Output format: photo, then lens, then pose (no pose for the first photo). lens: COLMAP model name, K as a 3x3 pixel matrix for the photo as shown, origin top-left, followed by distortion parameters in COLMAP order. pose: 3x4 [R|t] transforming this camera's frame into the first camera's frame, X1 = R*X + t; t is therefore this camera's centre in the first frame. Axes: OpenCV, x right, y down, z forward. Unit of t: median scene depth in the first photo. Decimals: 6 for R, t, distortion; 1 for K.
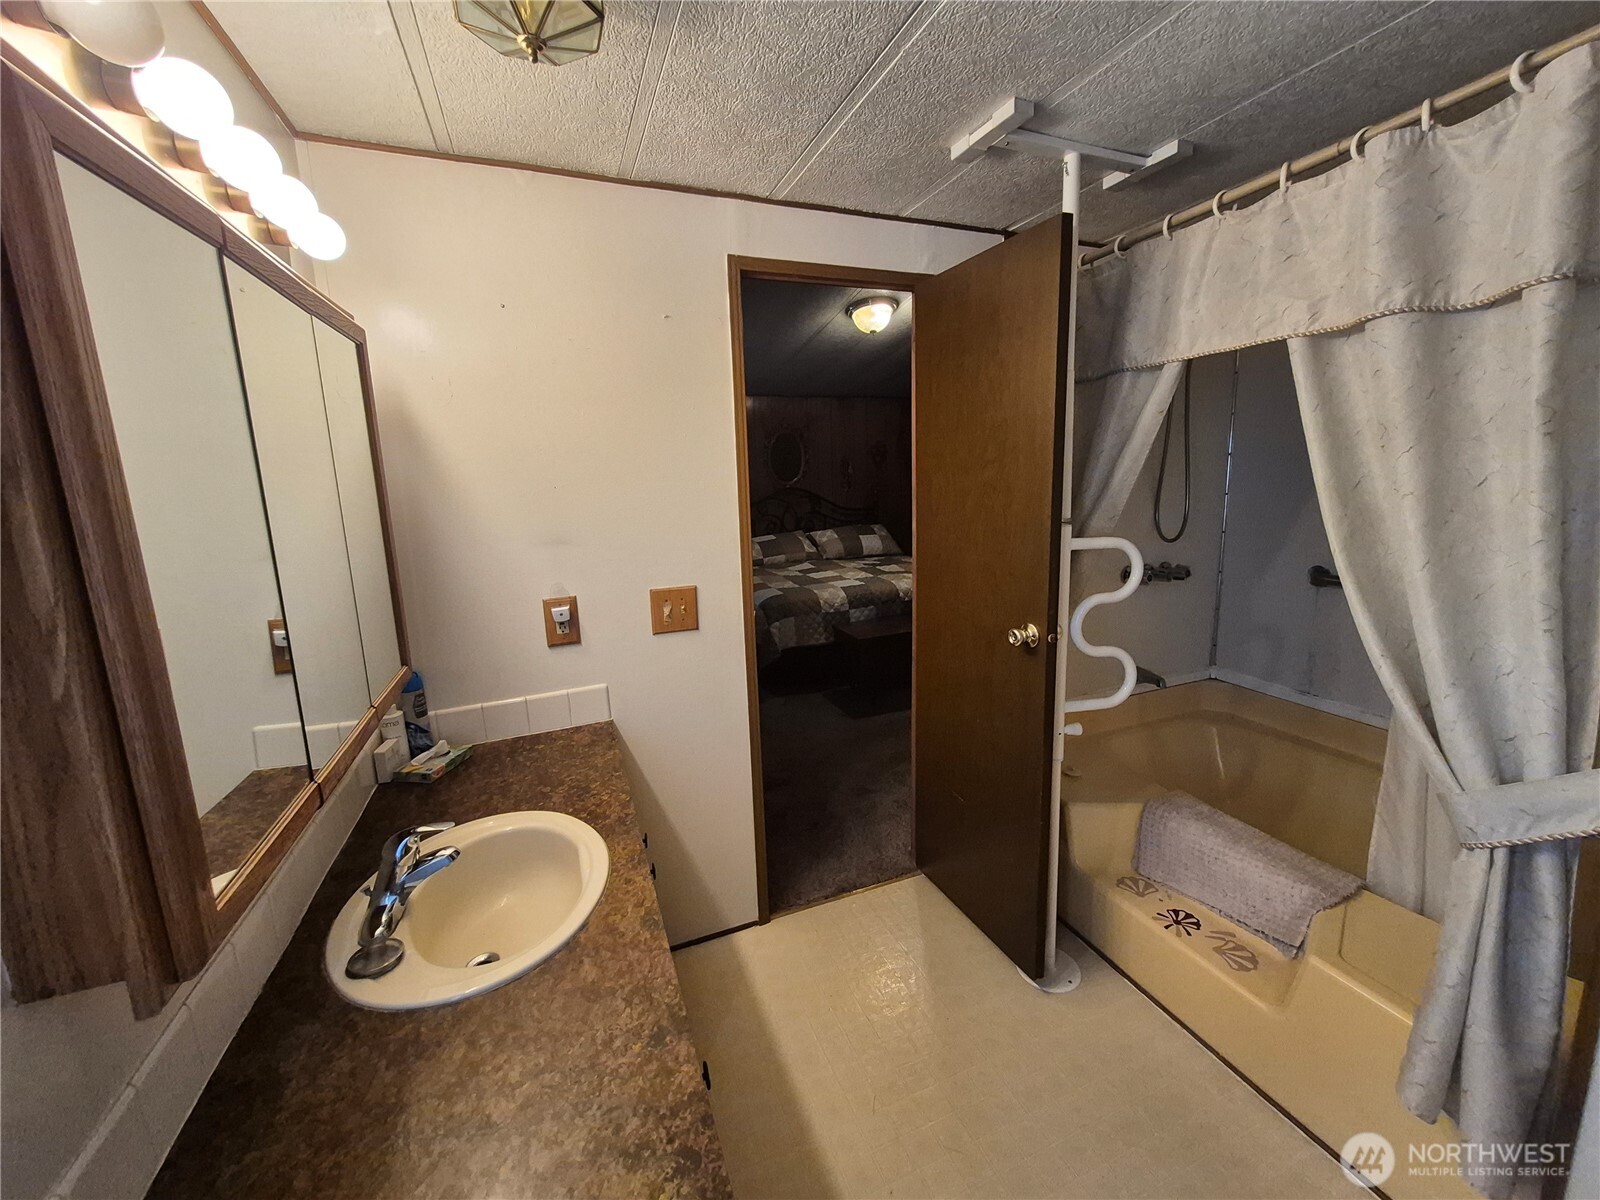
lens RADIAL K [[632.9, 0, 803.8], [0, 632.9, 580.8], [0, 0, 1]] dist [0.000093, 0.000549]
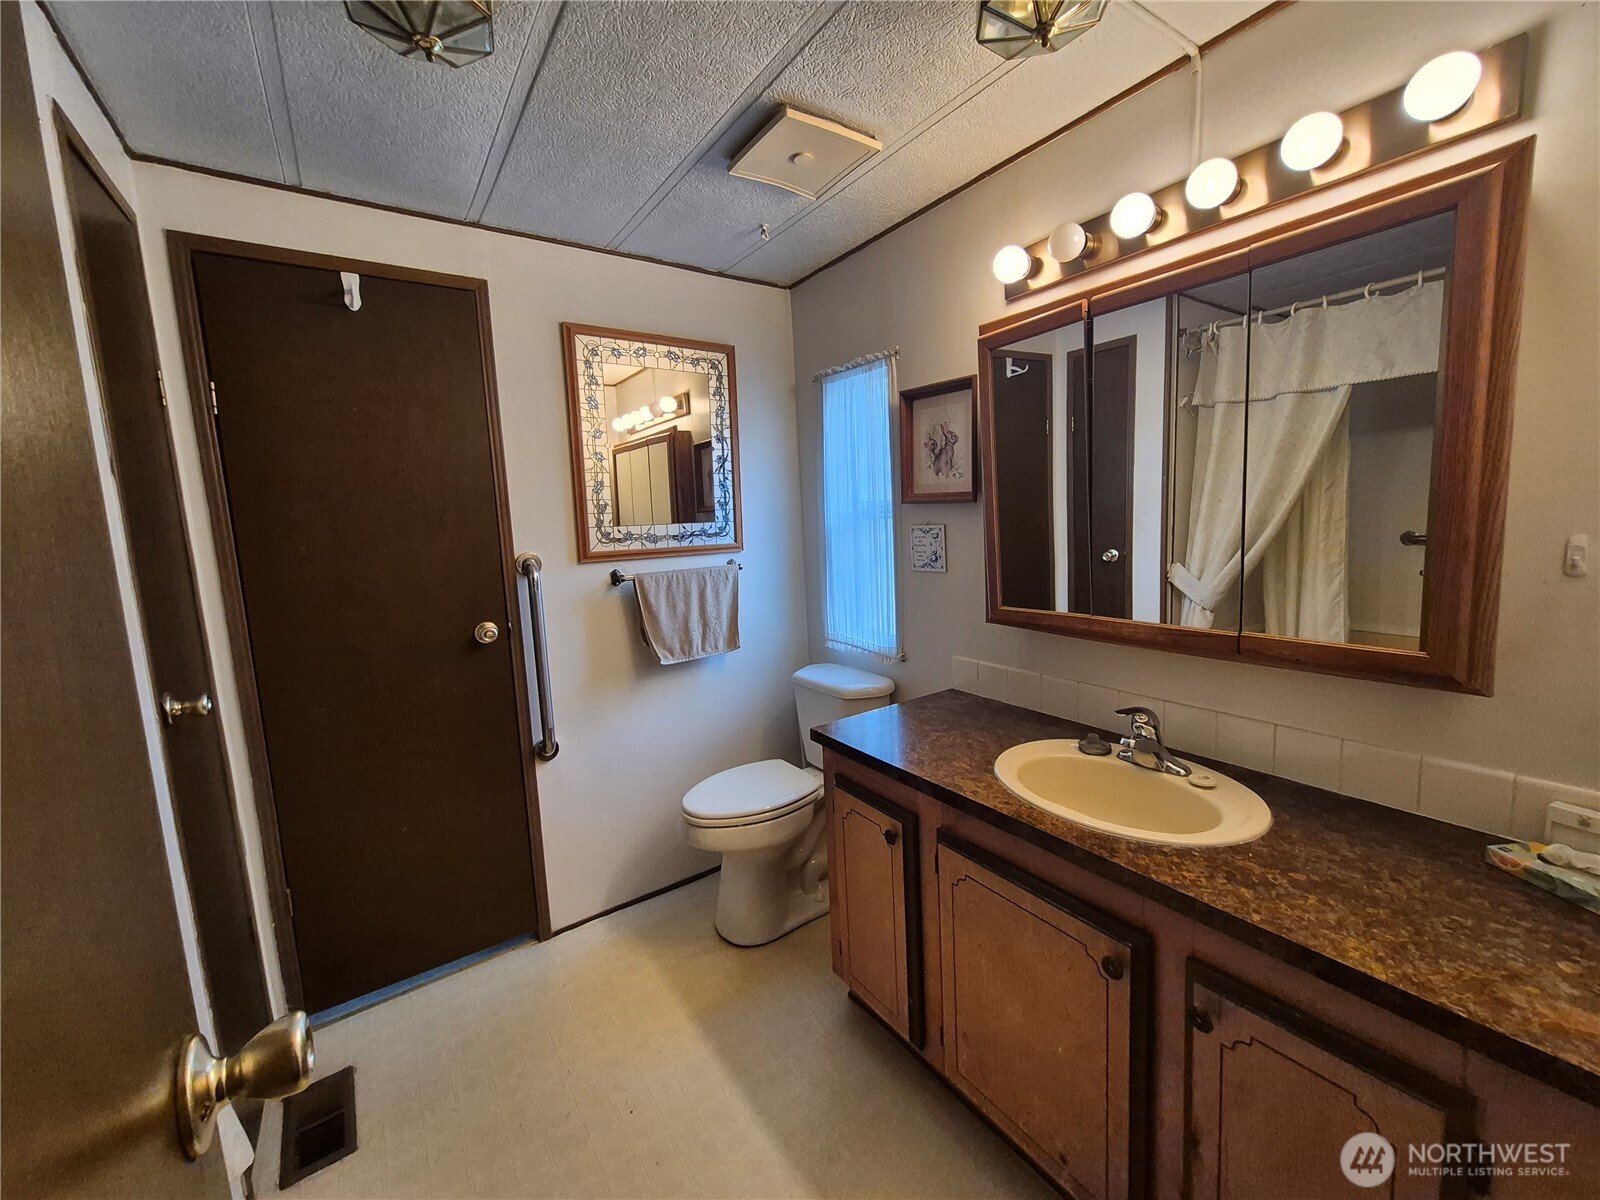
lens RADIAL K [[632.9, 0, 803.8], [0, 632.9, 580.8], [0, 0, 1]] dist [0.000093, 0.000549]
pose [[-0.971369, 0.100488, -0.215279, 0.263828], [0.036016, 0.957957, 0.284644, -0.220918], [0.234831, 0.268740, -0.934148, 1.847302]]
